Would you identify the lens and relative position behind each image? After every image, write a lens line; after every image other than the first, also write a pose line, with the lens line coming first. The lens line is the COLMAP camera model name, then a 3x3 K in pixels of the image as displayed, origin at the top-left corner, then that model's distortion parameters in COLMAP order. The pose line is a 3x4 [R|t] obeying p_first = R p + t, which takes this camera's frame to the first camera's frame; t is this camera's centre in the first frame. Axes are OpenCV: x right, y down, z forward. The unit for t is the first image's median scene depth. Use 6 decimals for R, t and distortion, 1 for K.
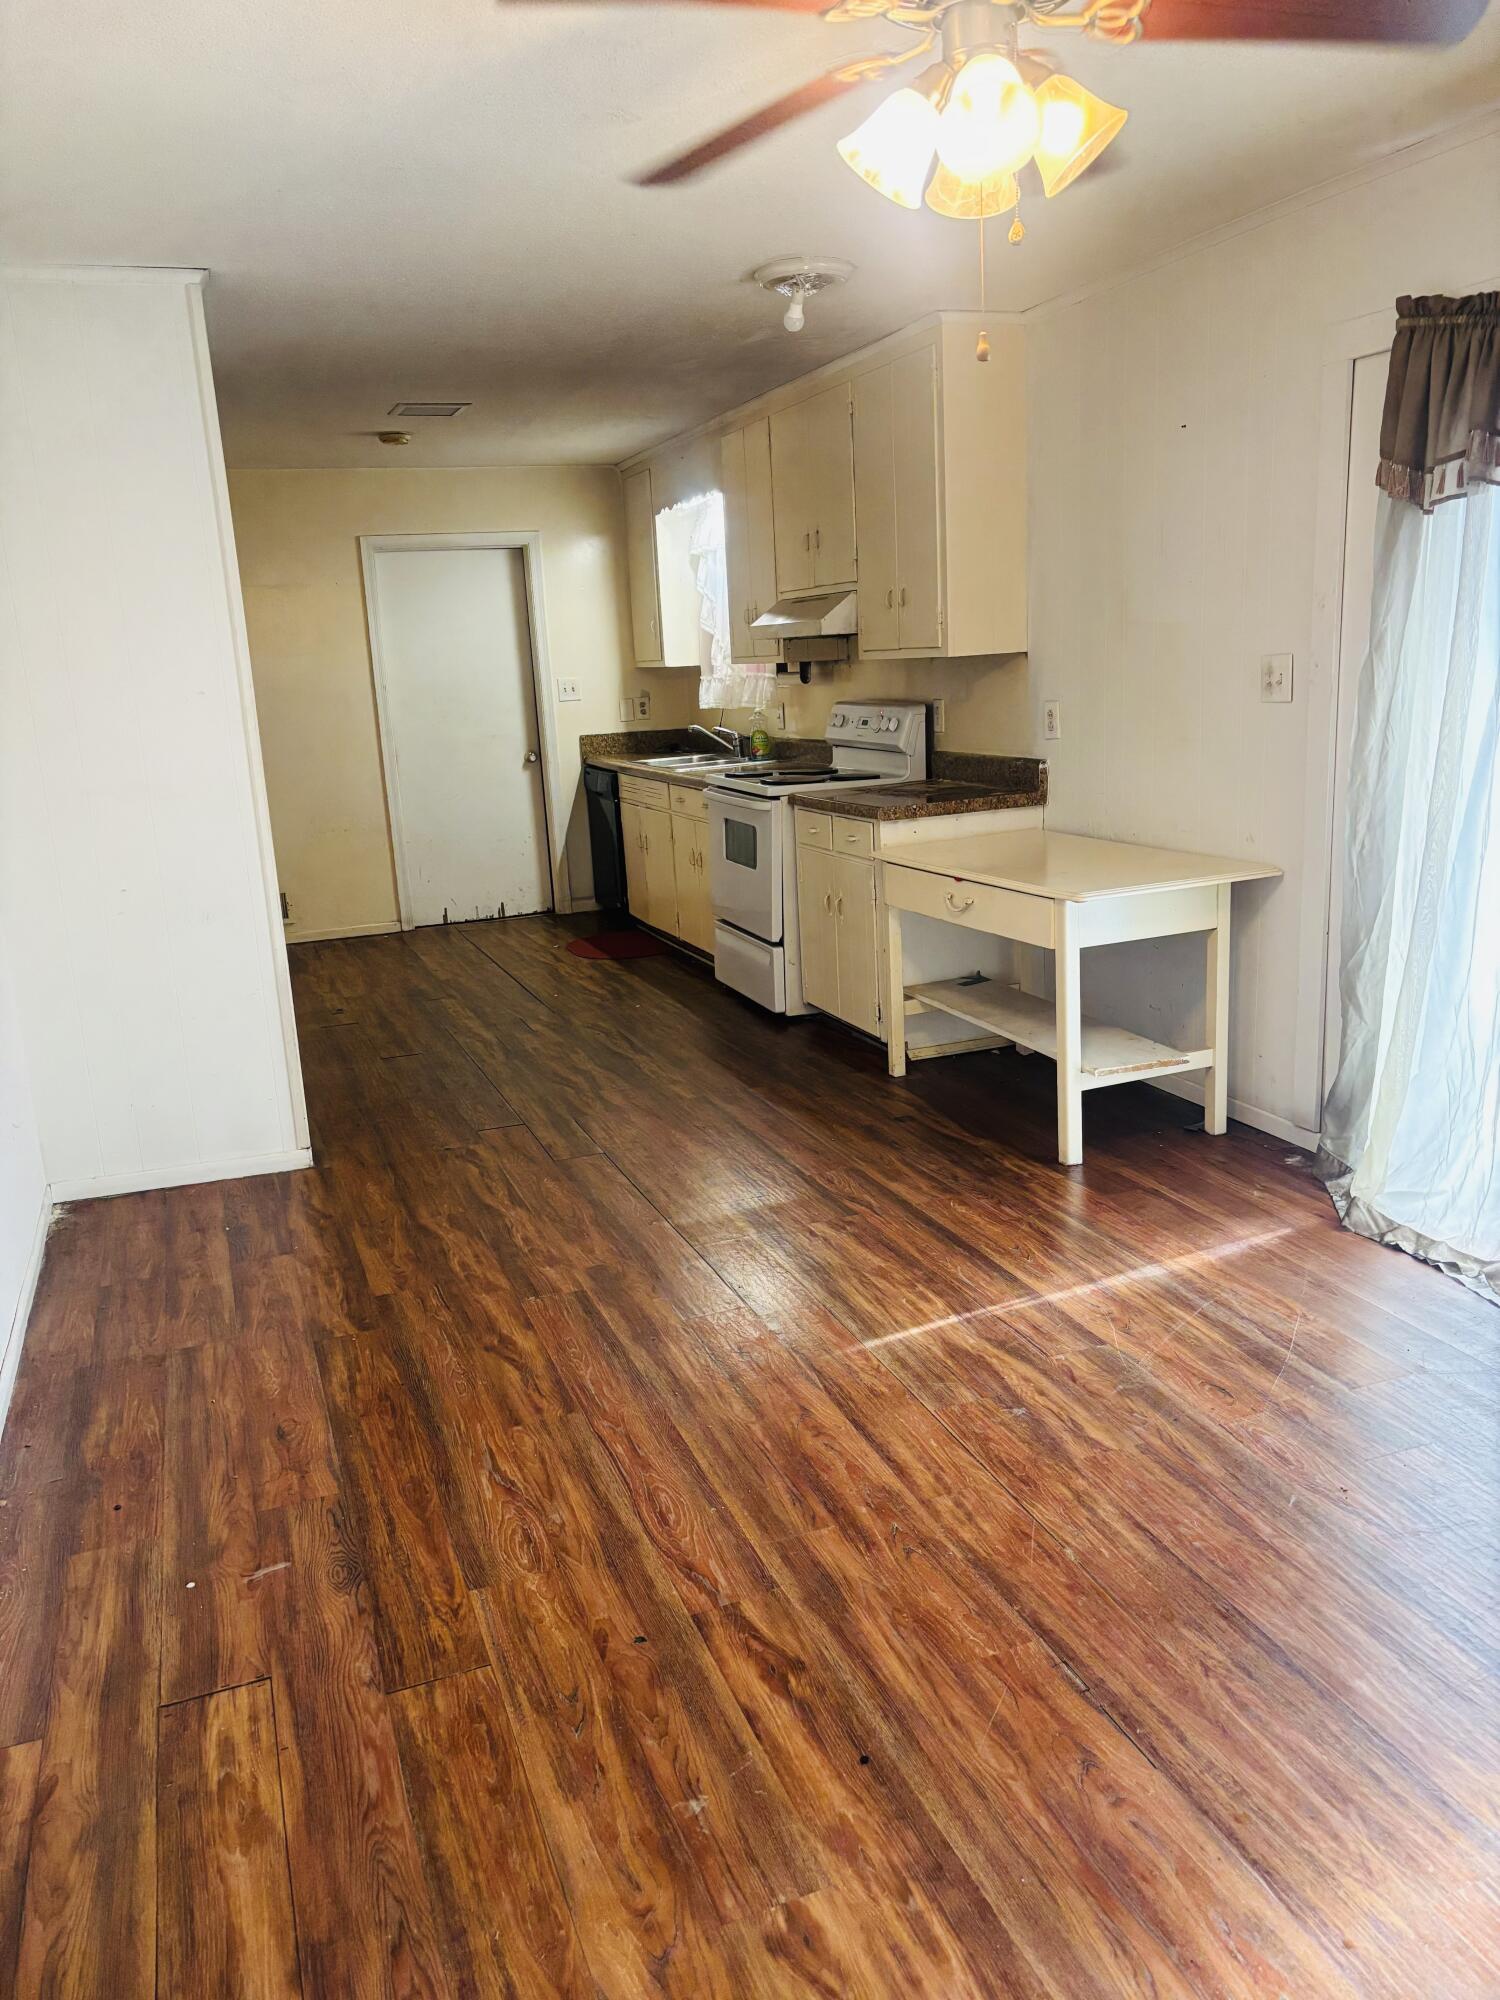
lens RADIAL K [[1513.5, 0, 750.0], [0, 1513.5, 1000.0], [0, 0, 1]] dist [0.073833, -0.090132]
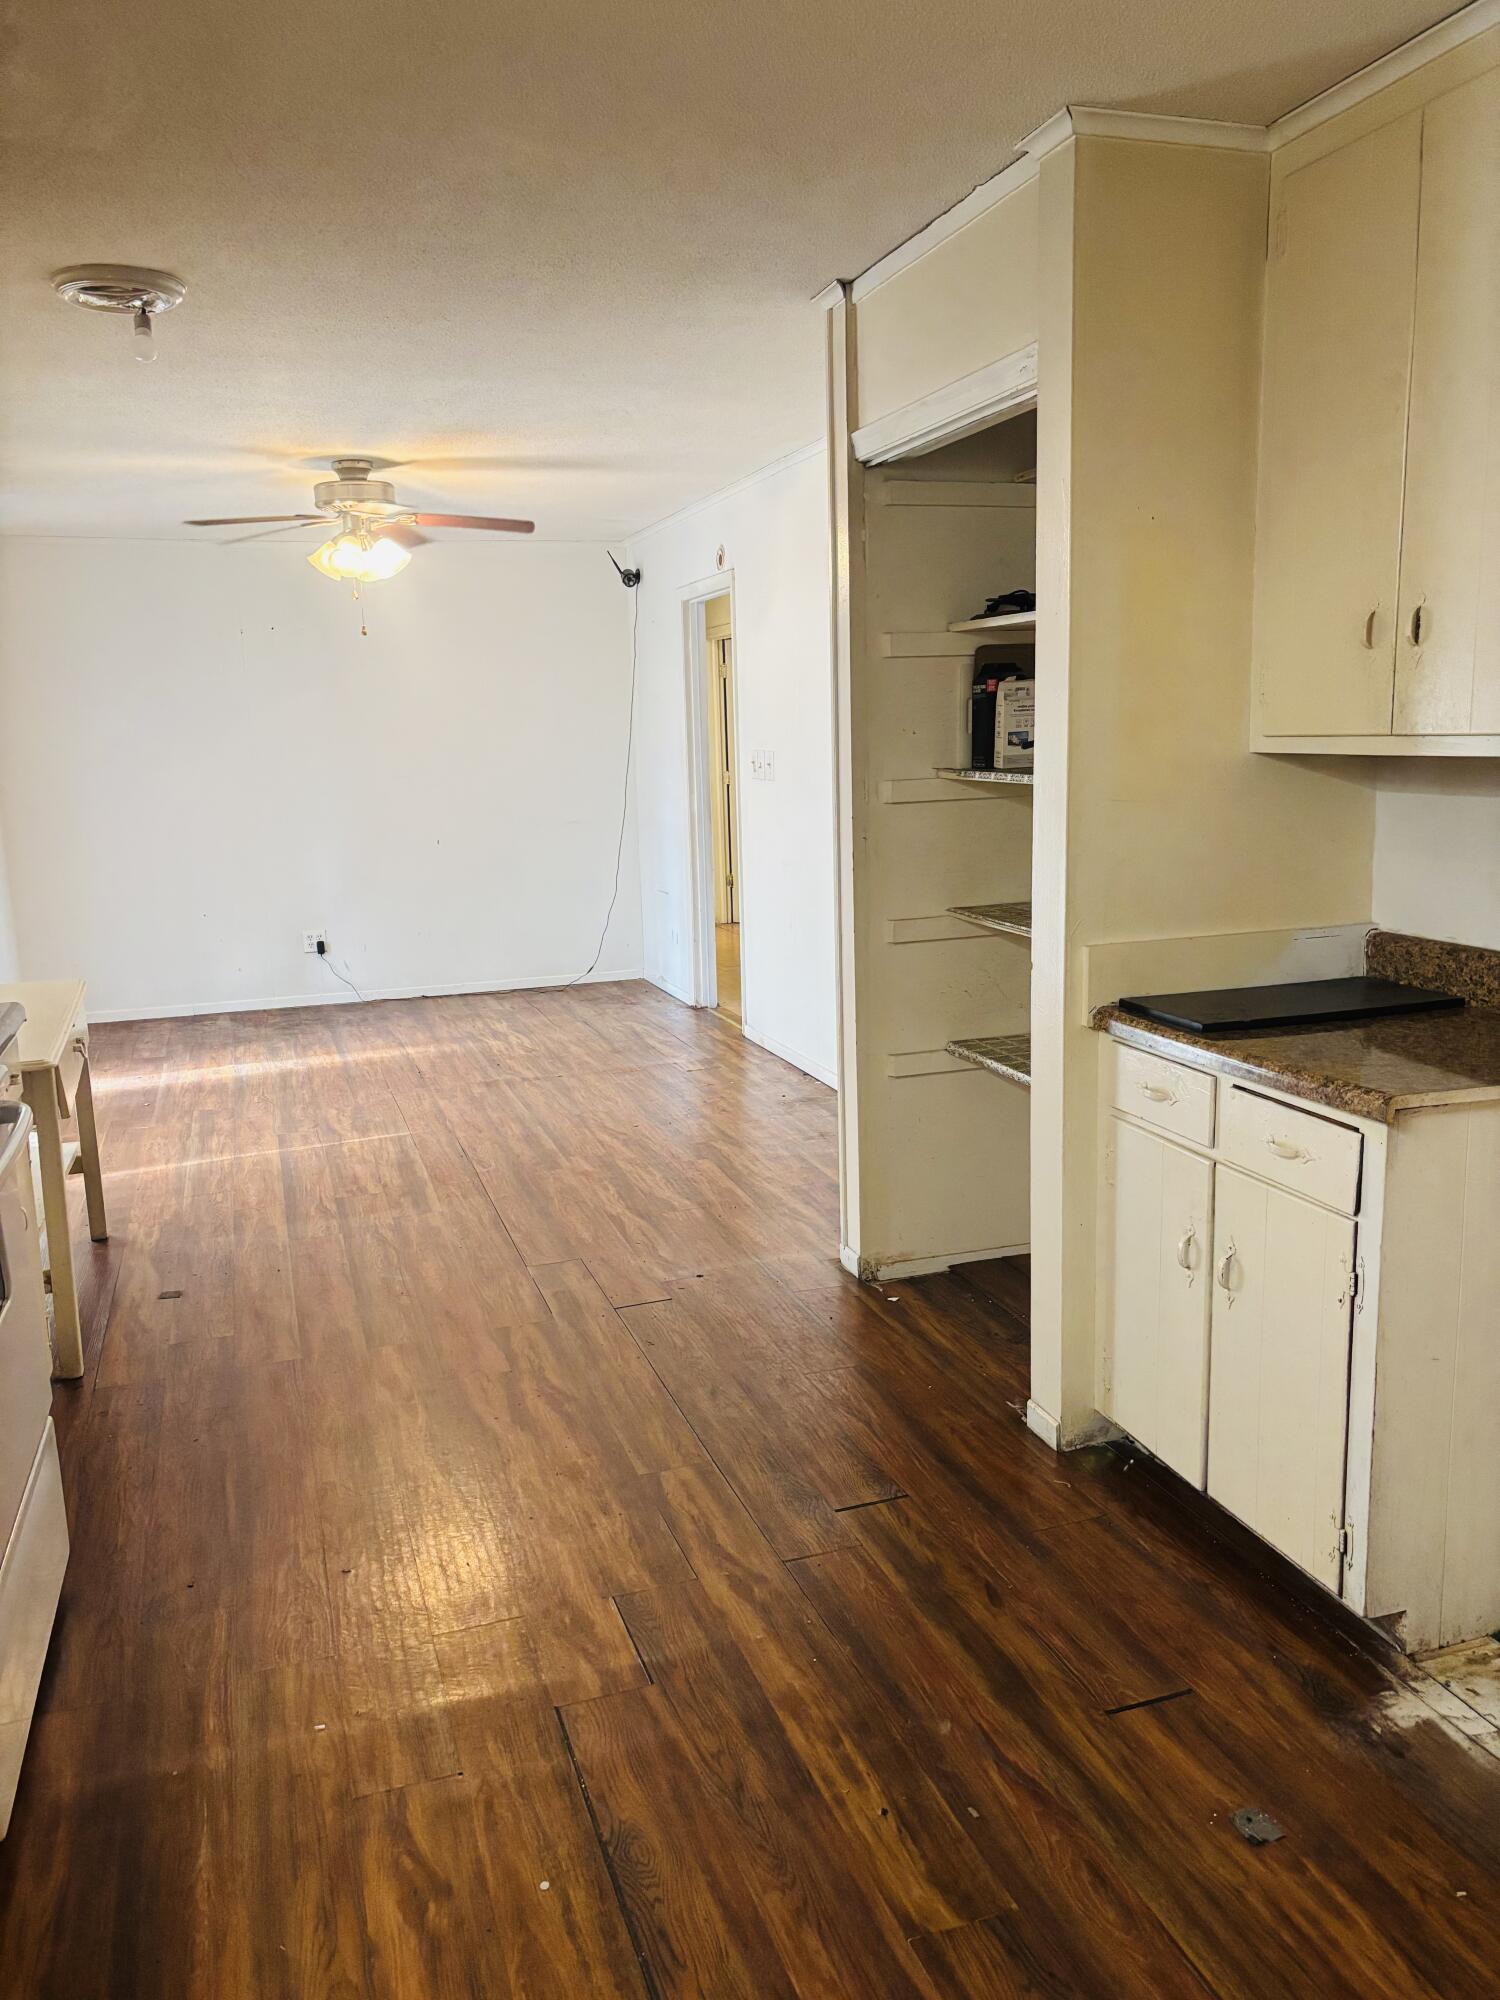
lens RADIAL K [[1513.5, 0, 750.0], [0, 1513.5, 1000.0], [0, 0, 1]] dist [0.073833, -0.090132]
pose [[-0.996345, 0.071570, 0.046621, -0.361657], [0.084189, 0.915030, 0.394503, -0.506331], [-0.014425, 0.396987, -0.917711, 2.247085]]
